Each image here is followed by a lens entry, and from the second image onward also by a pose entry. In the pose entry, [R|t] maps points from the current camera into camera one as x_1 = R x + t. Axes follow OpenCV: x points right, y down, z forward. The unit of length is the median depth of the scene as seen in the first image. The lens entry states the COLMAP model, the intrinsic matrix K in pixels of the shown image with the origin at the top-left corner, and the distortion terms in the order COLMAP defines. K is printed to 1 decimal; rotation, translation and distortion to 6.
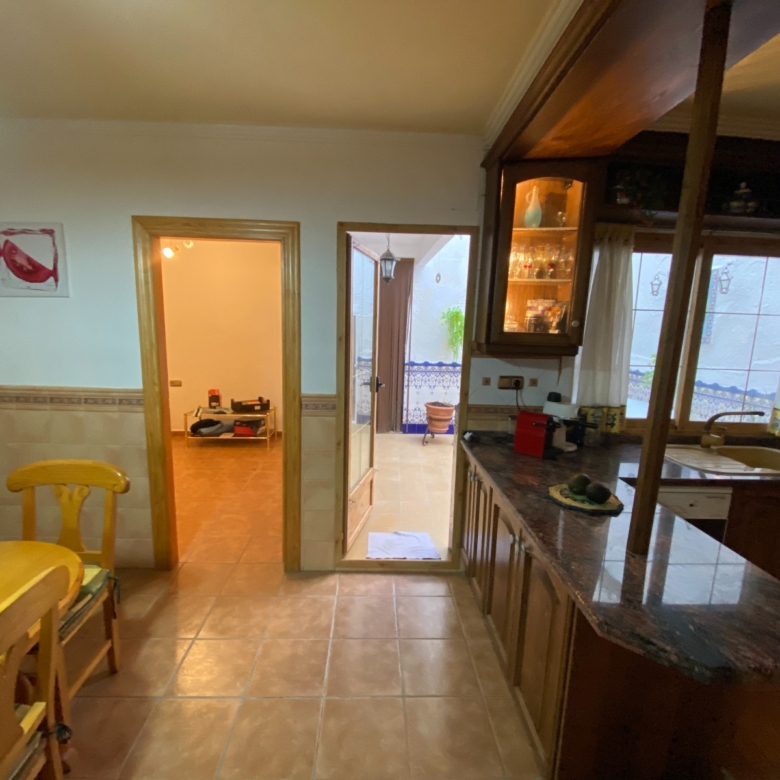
lens RADIAL K [[420.0, 0, 384.0], [0, 420.0, 391.4], [0, 0, 1]] dist [0.035054, -0.030529]
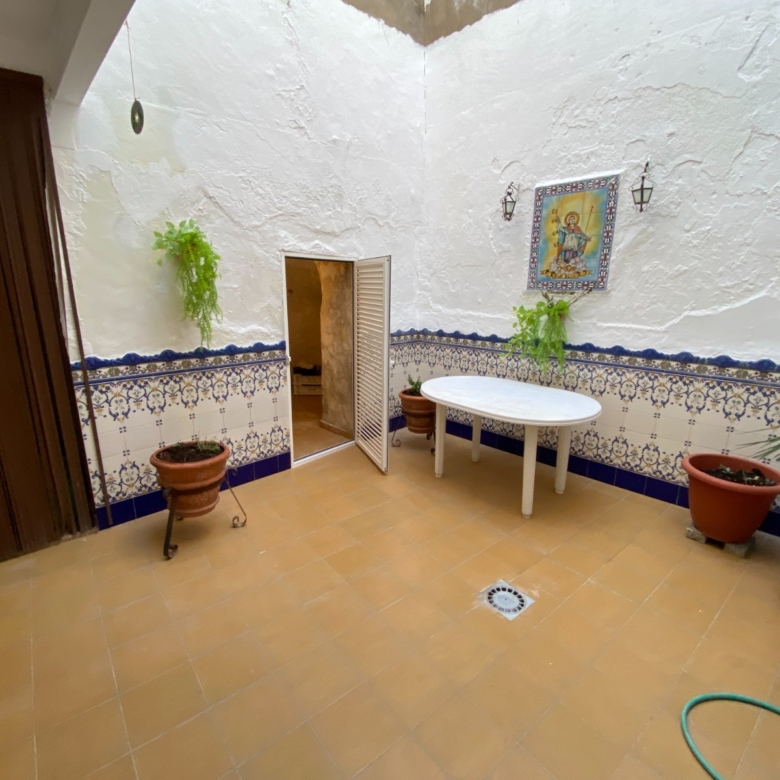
lens RADIAL K [[420.0, 0, 387.7], [0, 420.0, 388.6], [0, 0, 1]] dist [0.035054, -0.030529]
pose [[0.767007, -0.176297, 0.616944, 0.066522], [0.115749, 0.983755, 0.137214, -0.150571], [-0.631112, -0.033833, 0.774953, 1.154957]]
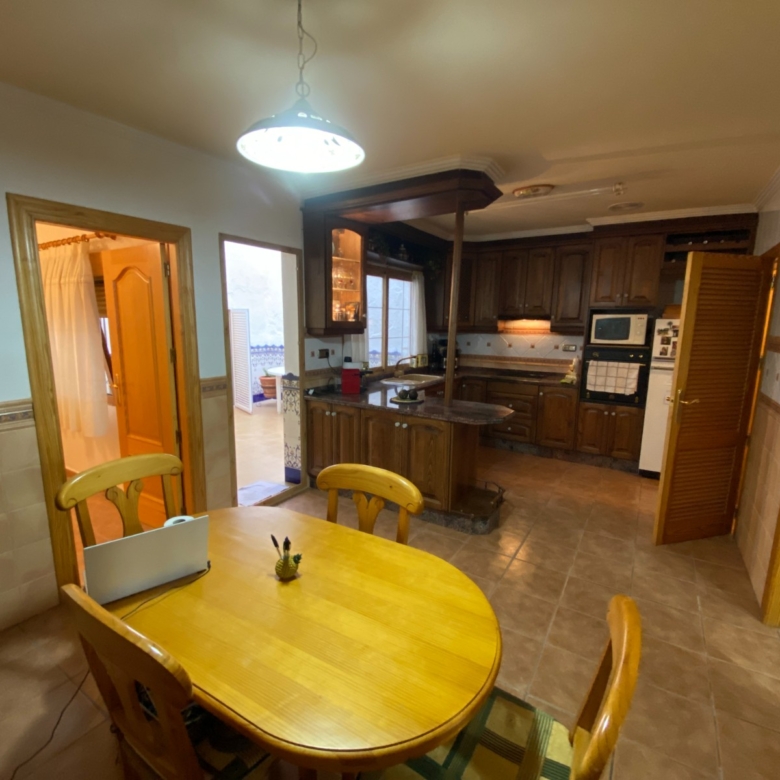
lens RADIAL K [[420.0, 0, 391.4], [0, 420.0, 391.0], [0, 0, 1]] dist [0.035054, -0.030529]
pose [[0.553668, -0.160627, 0.817099, -0.831492], [0.130176, 0.985852, 0.105594, -0.015746], [-0.822500, 0.047903, 0.566744, -0.069549]]
